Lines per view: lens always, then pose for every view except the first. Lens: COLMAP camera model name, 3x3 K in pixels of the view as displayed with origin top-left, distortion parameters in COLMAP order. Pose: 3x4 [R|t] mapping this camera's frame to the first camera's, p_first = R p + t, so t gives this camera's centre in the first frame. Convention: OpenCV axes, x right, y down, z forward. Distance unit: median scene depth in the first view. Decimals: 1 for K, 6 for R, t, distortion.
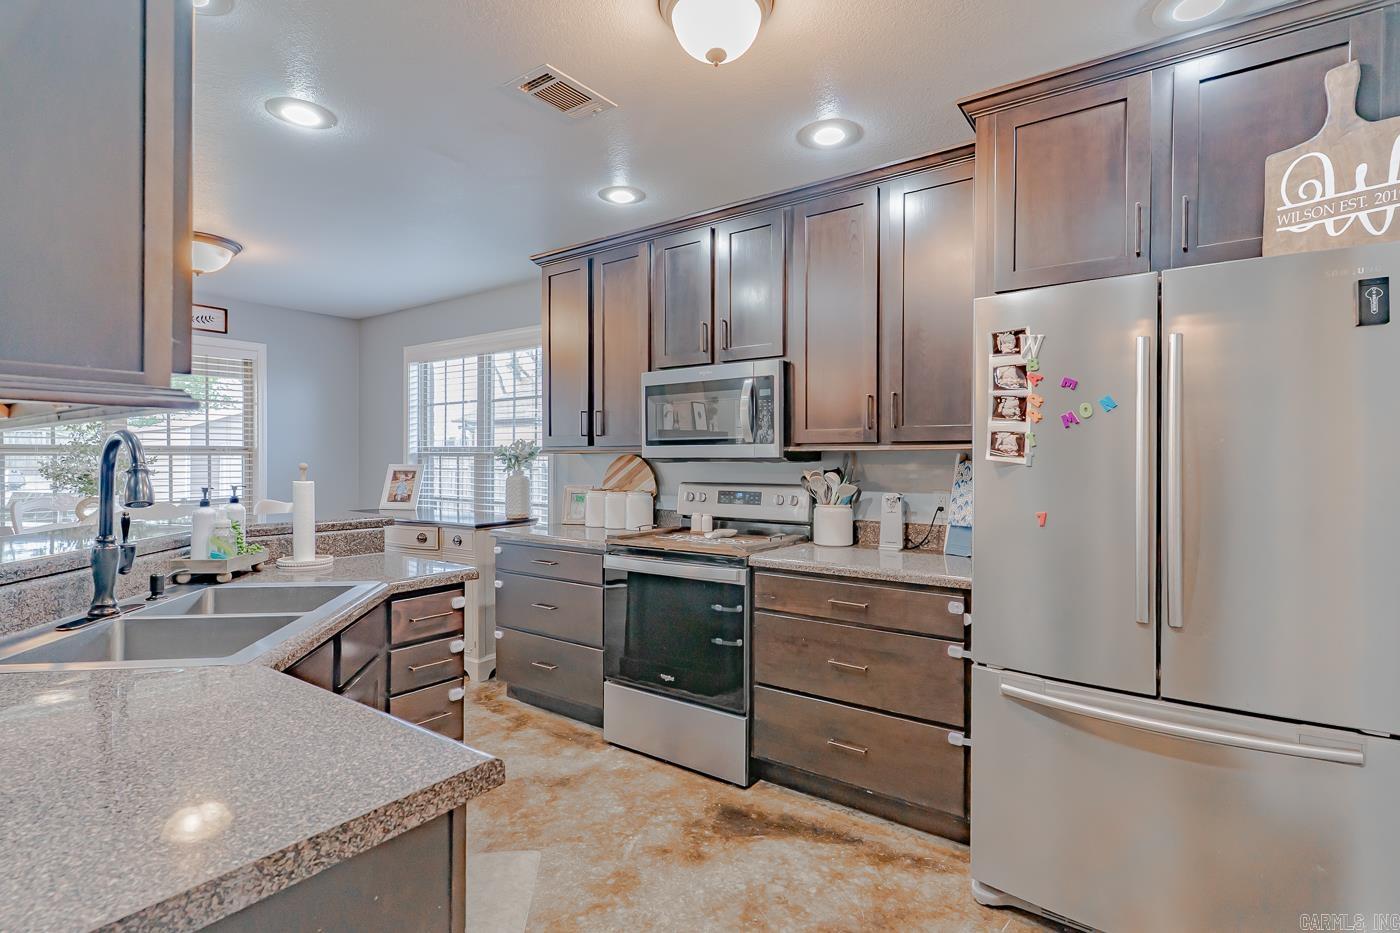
lens RADIAL K [[681.0, 0, 698.7], [0, 681.0, 455.9], [0, 0, 1]] dist [0.000513, -0.000112]
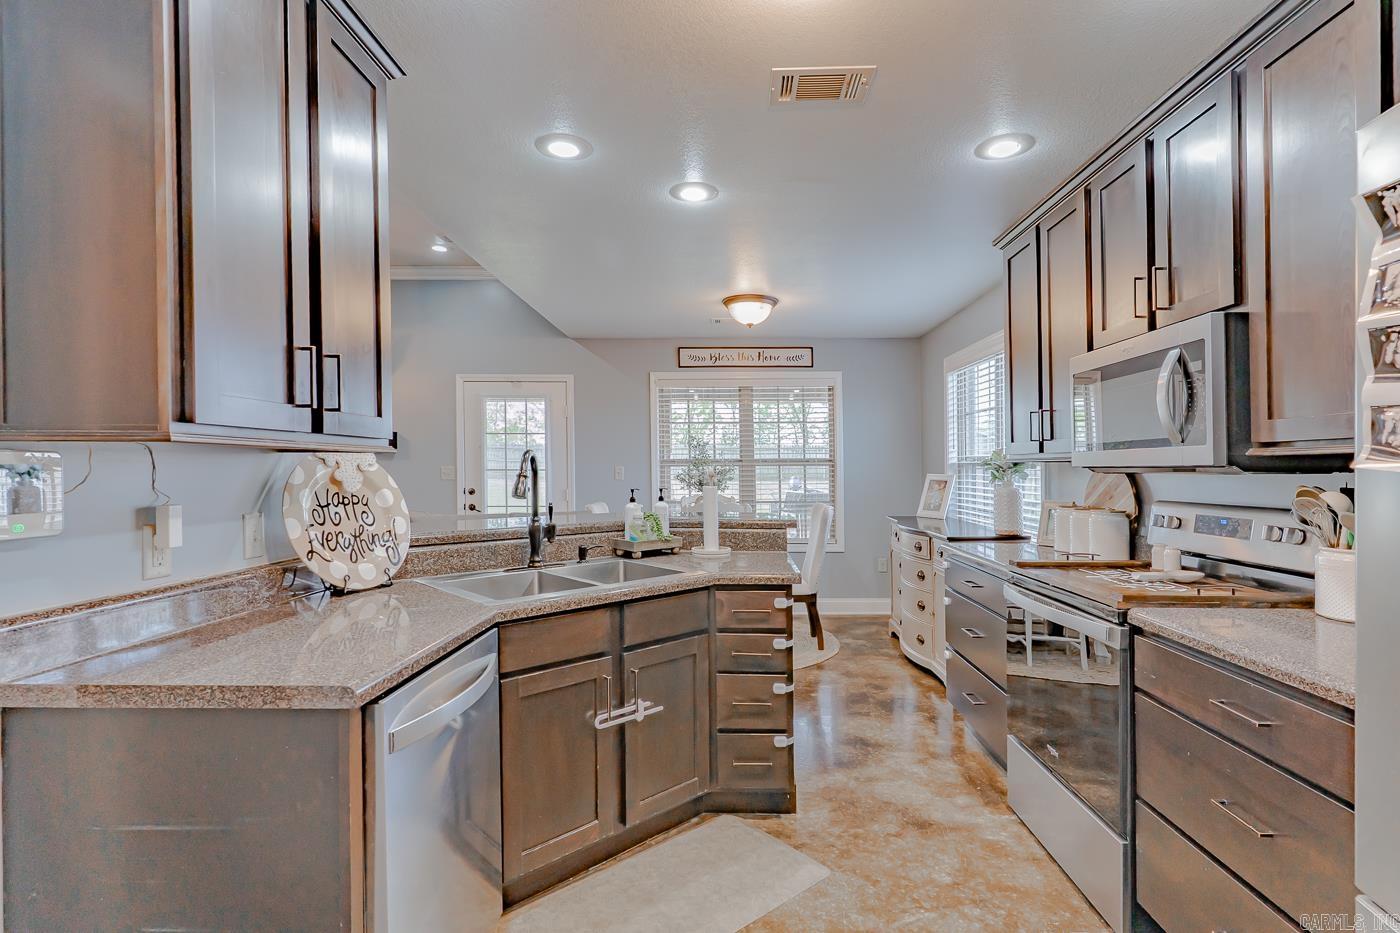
lens RADIAL K [[684.0, 0, 719.9], [0, 684.0, 471.7], [0, 0, 1]] dist [0.000204, 0.000246]
pose [[0.572716, 0.003006, -0.819748, 0.391501], [0.003394, 0.999976, 0.006038, 0.002838], [0.819747, -0.006240, 0.572692, 0.260745]]
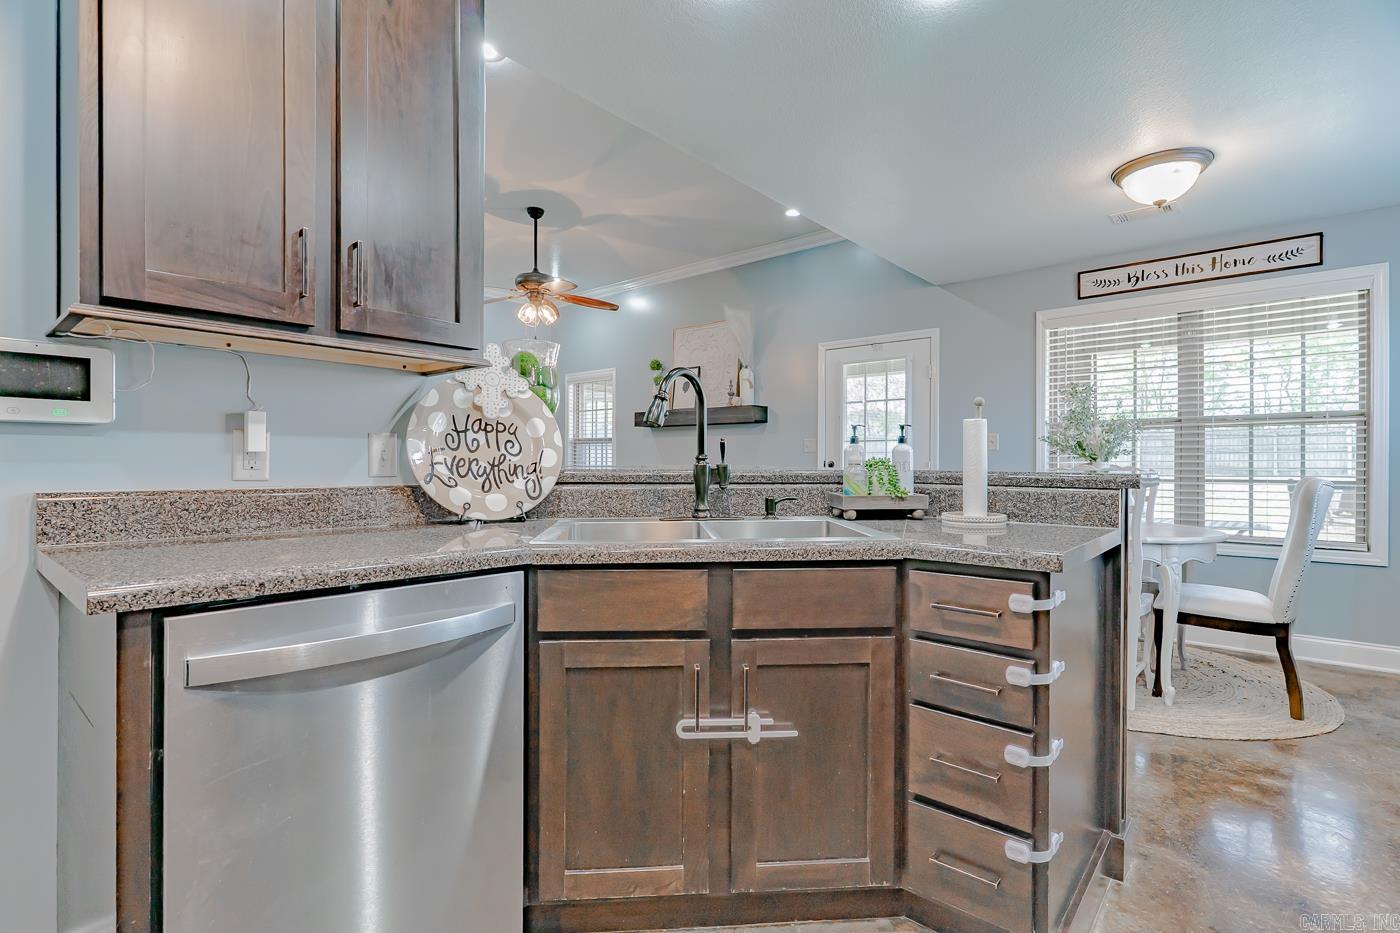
lens RADIAL K [[669.0, 0, 697.7], [0, 669.0, 471.0], [0, 0, 1]] dist [0.002803, 0.000229]
pose [[-0.091883, 0.009001, -0.995729, 0.209770], [0.001182, 0.999959, 0.008930, 0.079555], [0.995769, -0.000357, -0.091890, 0.648395]]
